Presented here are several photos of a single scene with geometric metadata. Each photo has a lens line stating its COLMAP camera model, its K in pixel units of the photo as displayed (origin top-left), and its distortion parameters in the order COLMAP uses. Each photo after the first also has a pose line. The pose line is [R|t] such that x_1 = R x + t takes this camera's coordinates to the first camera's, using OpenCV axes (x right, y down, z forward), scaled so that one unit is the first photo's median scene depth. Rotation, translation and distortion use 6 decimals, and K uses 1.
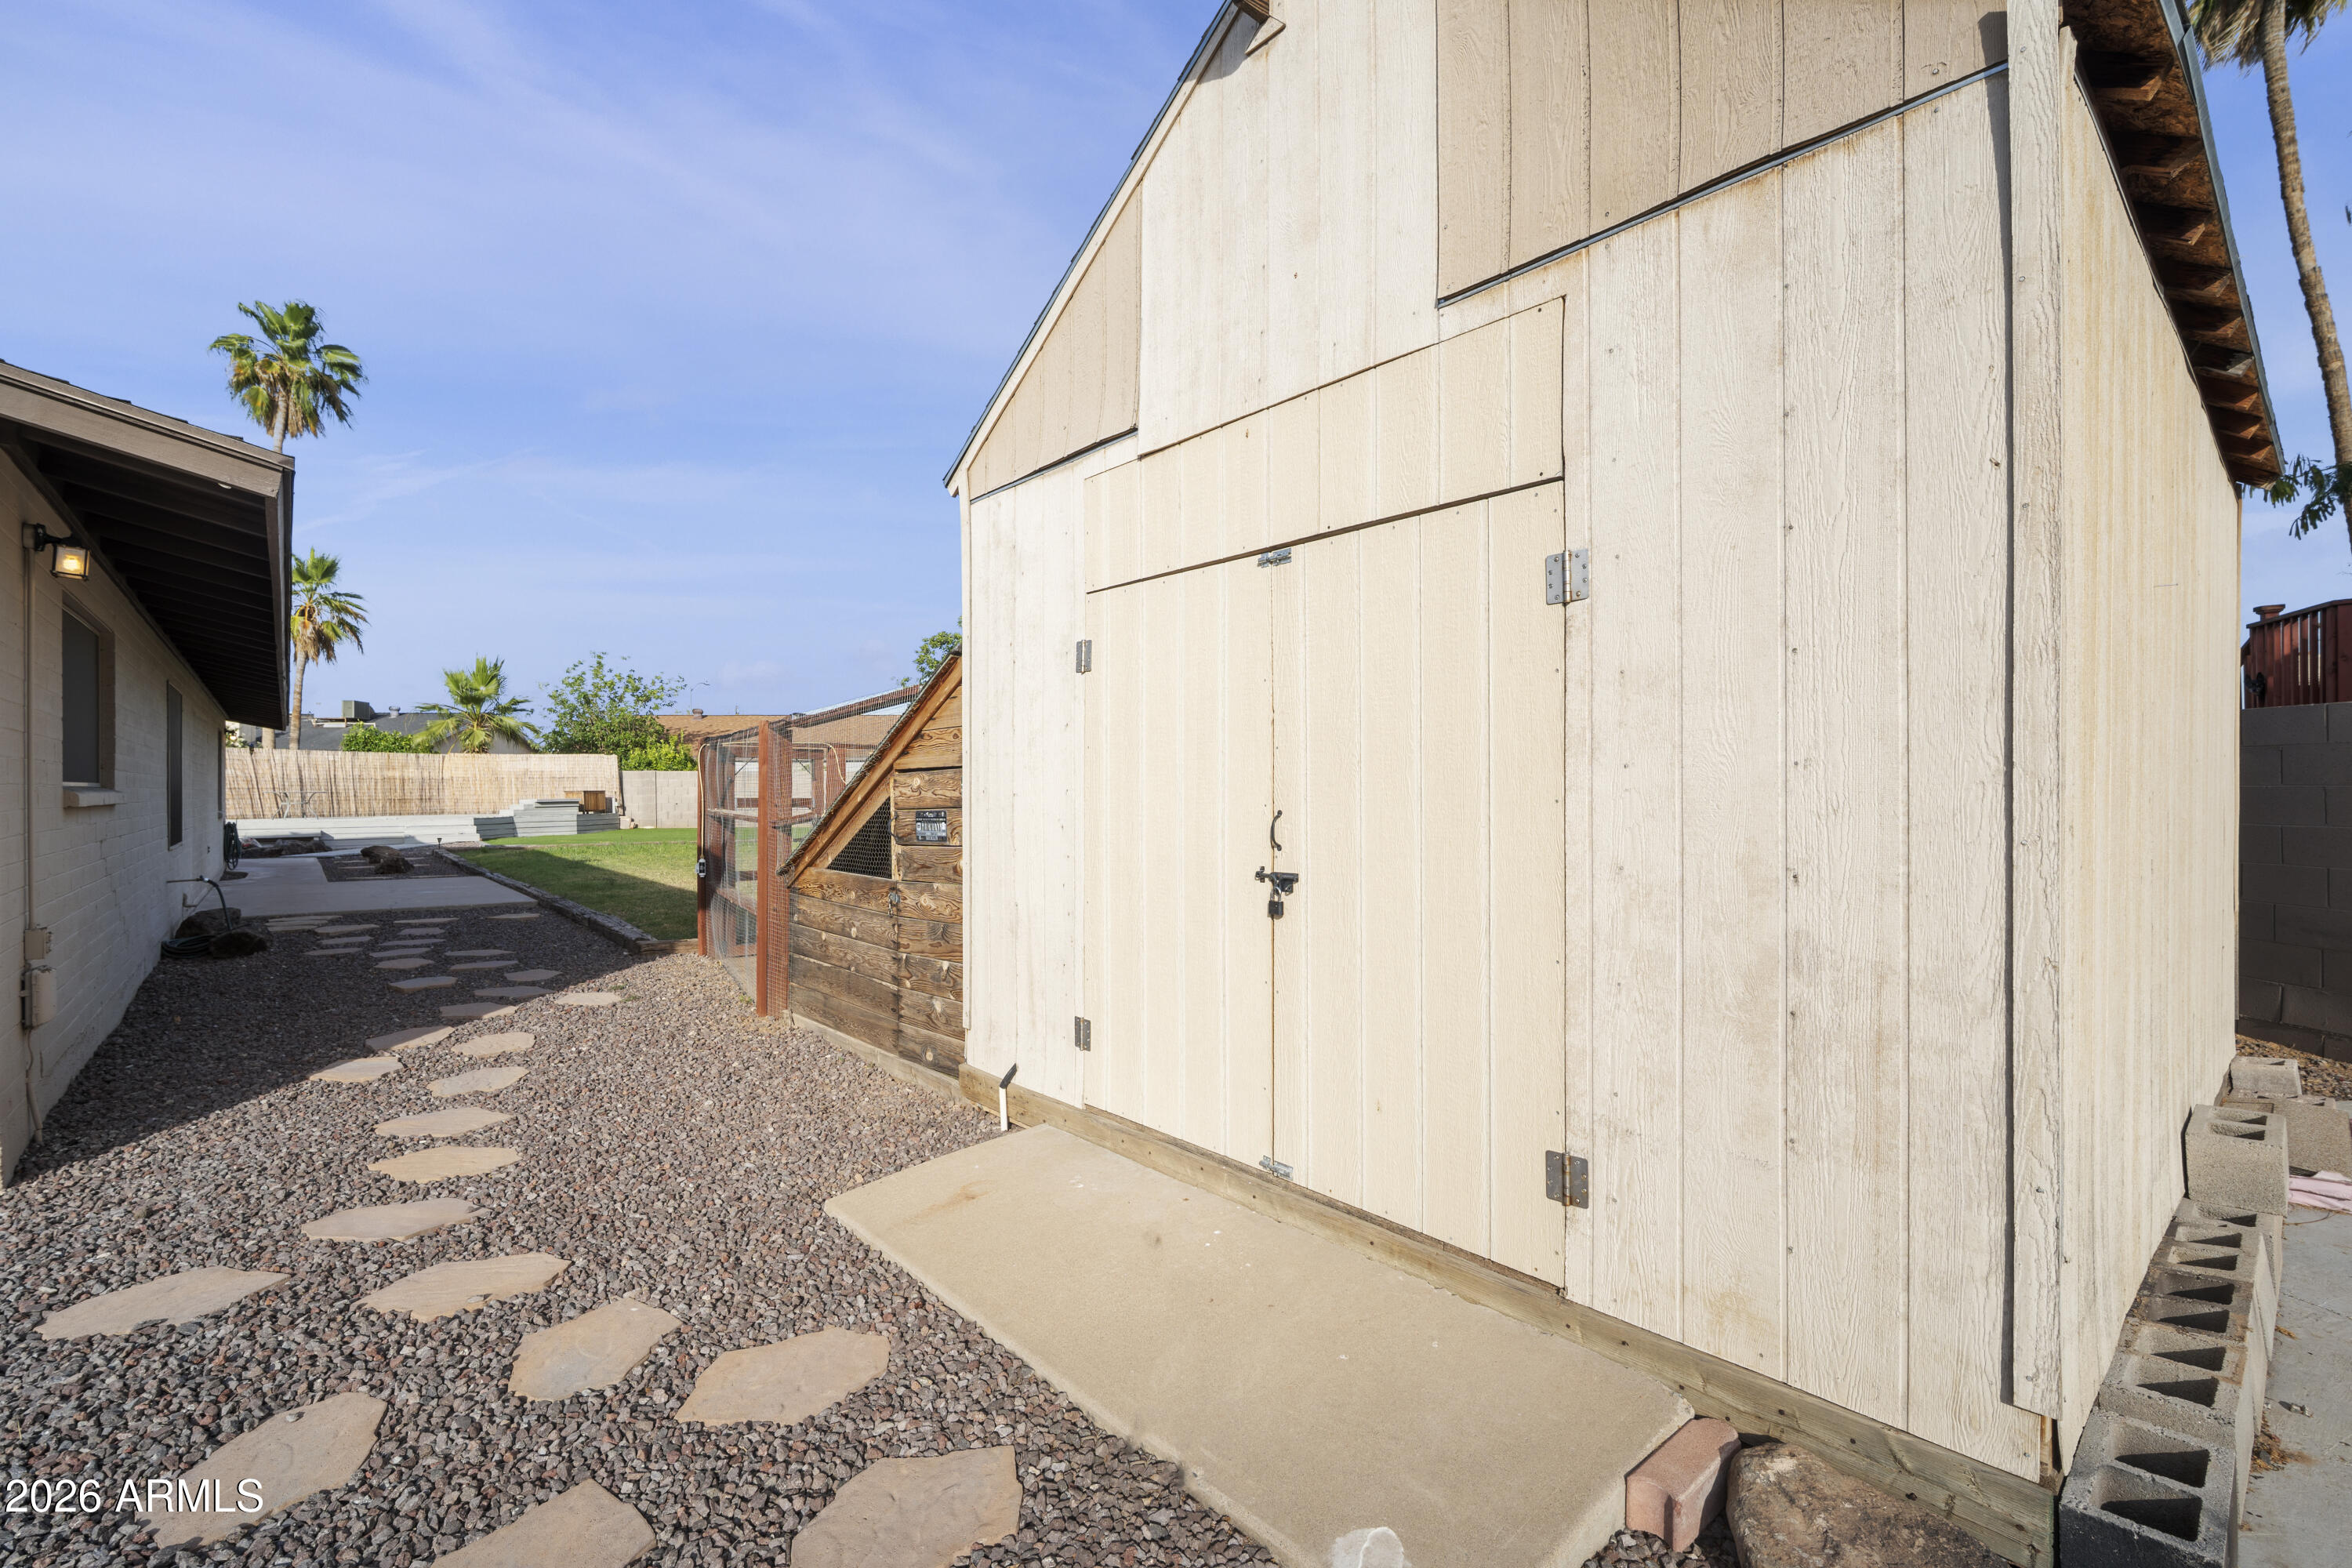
lens RADIAL K [[1035.7, 0, 1170.0], [0, 1035.7, 790.2], [0, 0, 1]] dist [-0.009185, 0.003725]
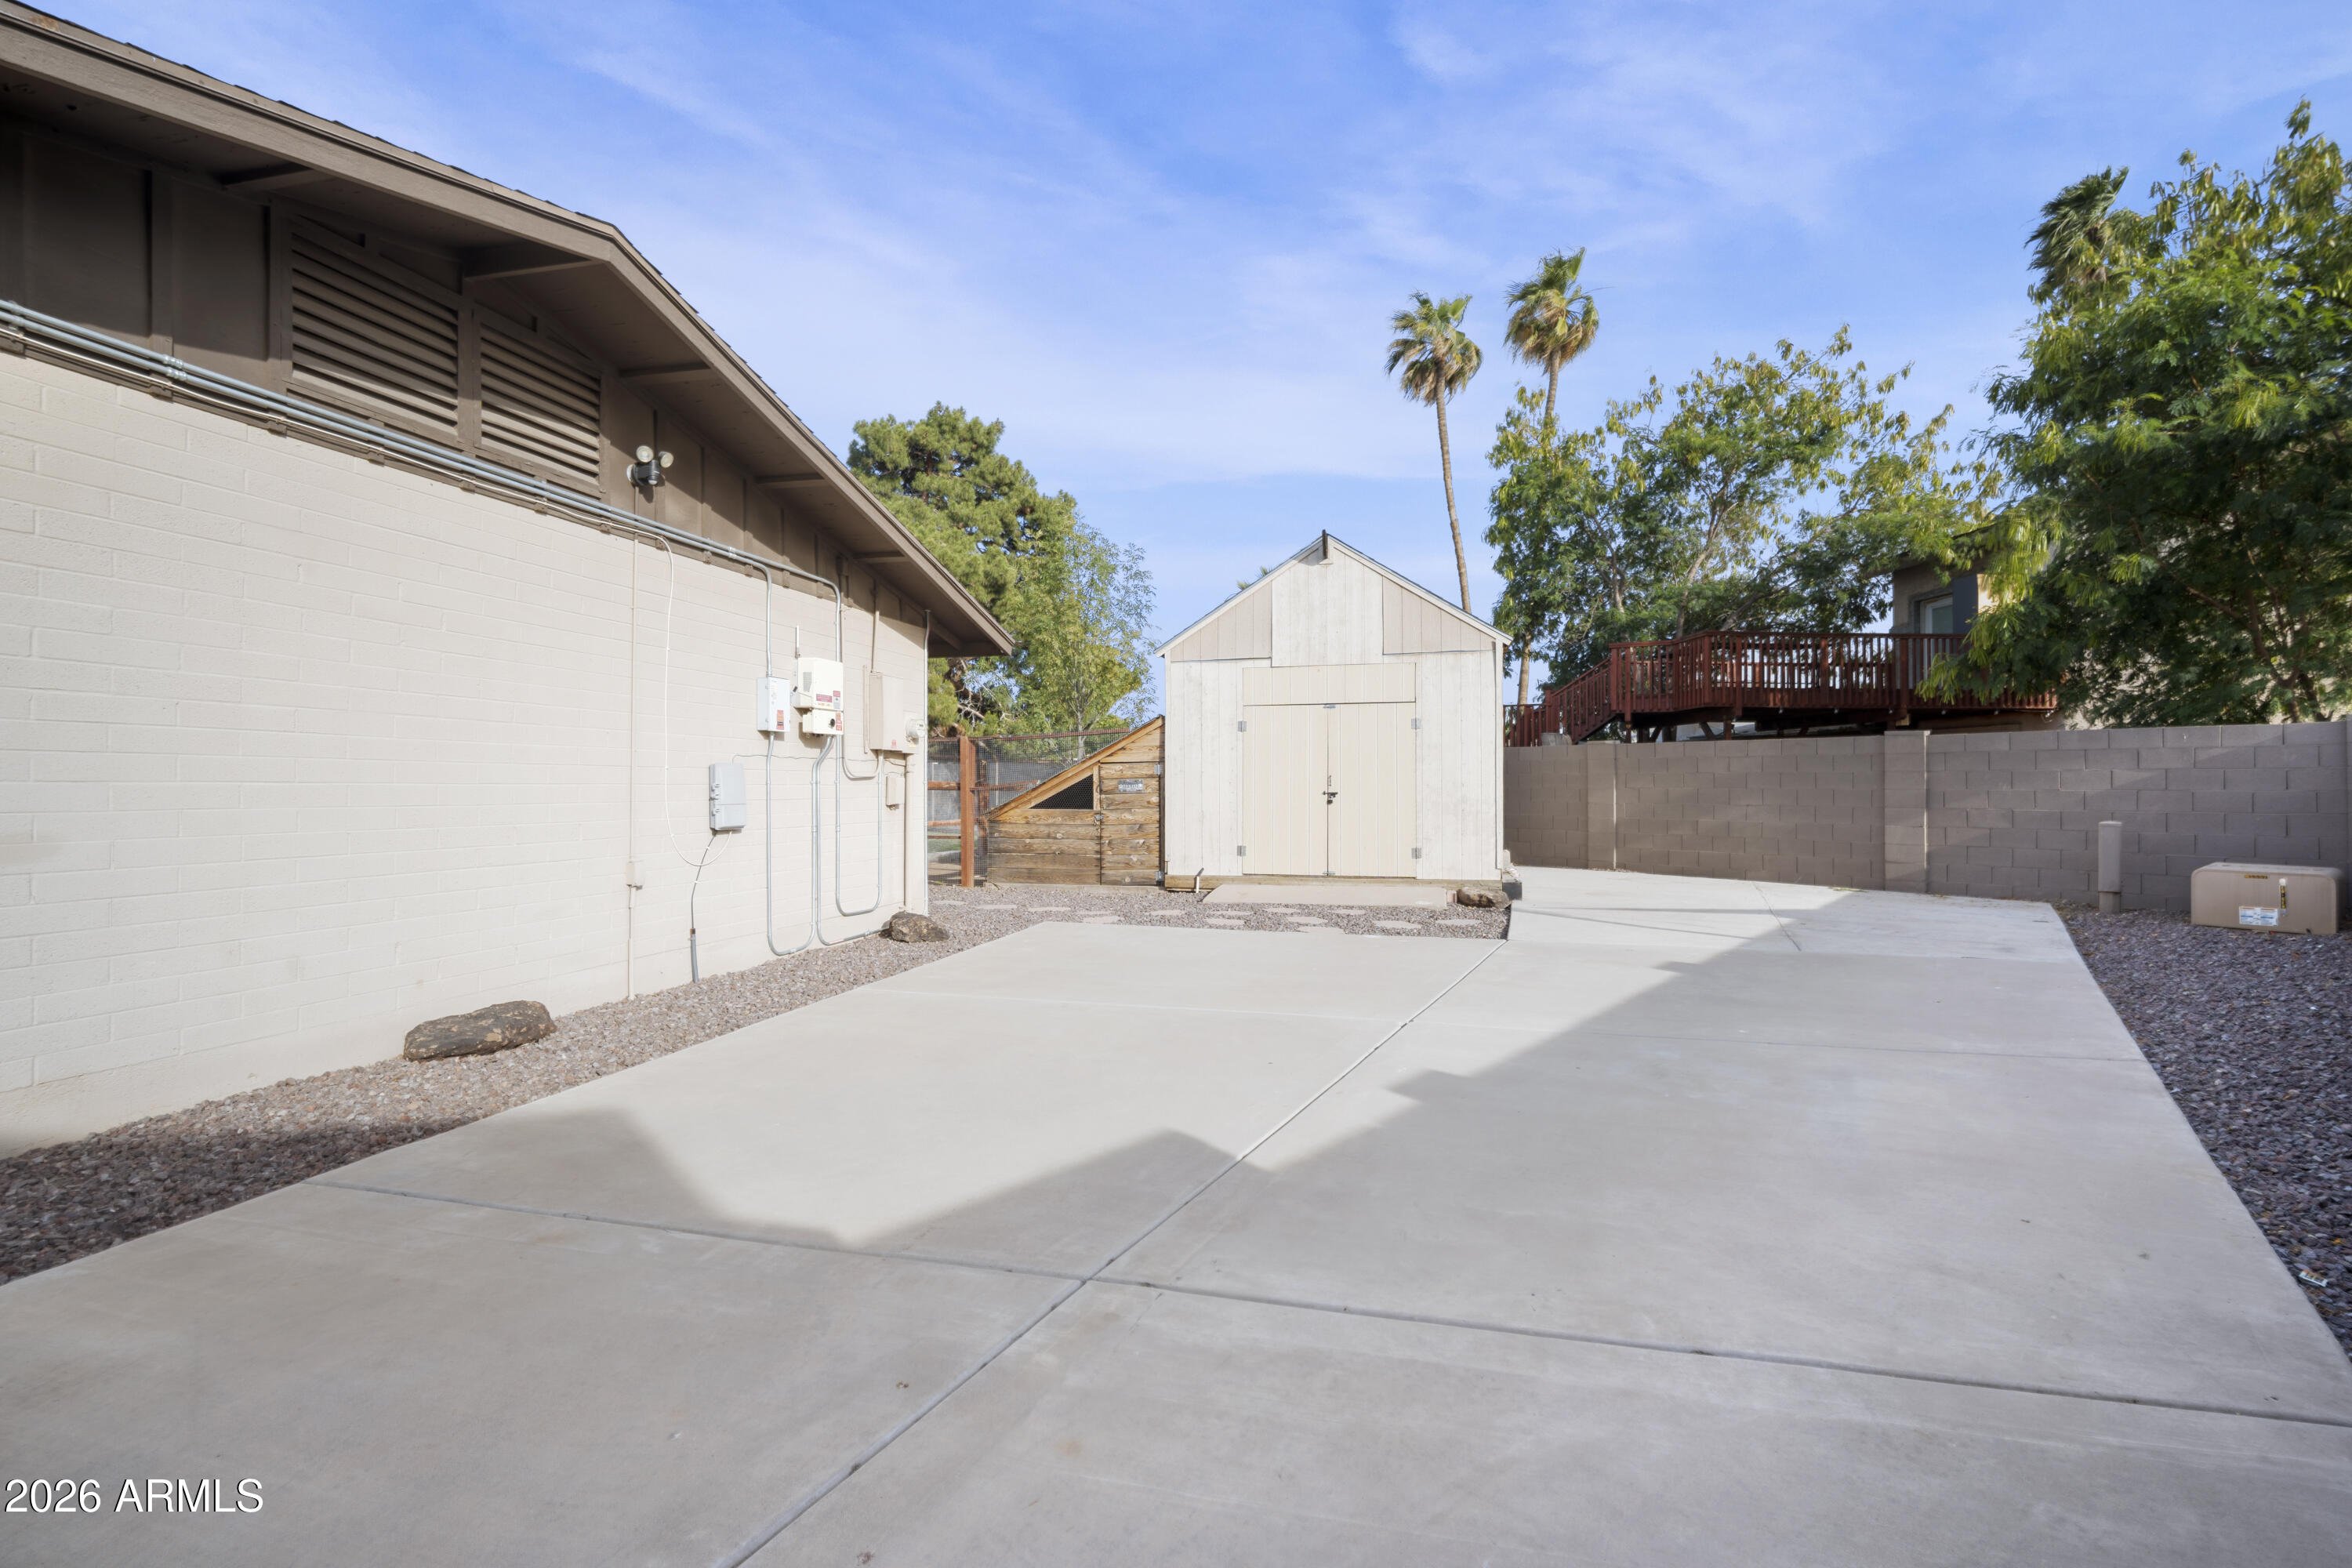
lens RADIAL K [[1035.7, 0, 1164.1], [0, 1035.7, 784.2], [0, 0, 1]] dist [-0.009185, 0.003725]
pose [[0.826441, 0.004262, 0.563008, -0.268515], [-0.000095, 0.999972, -0.007430, 0.008586], [-0.563024, 0.006087, 0.826418, -0.186658]]
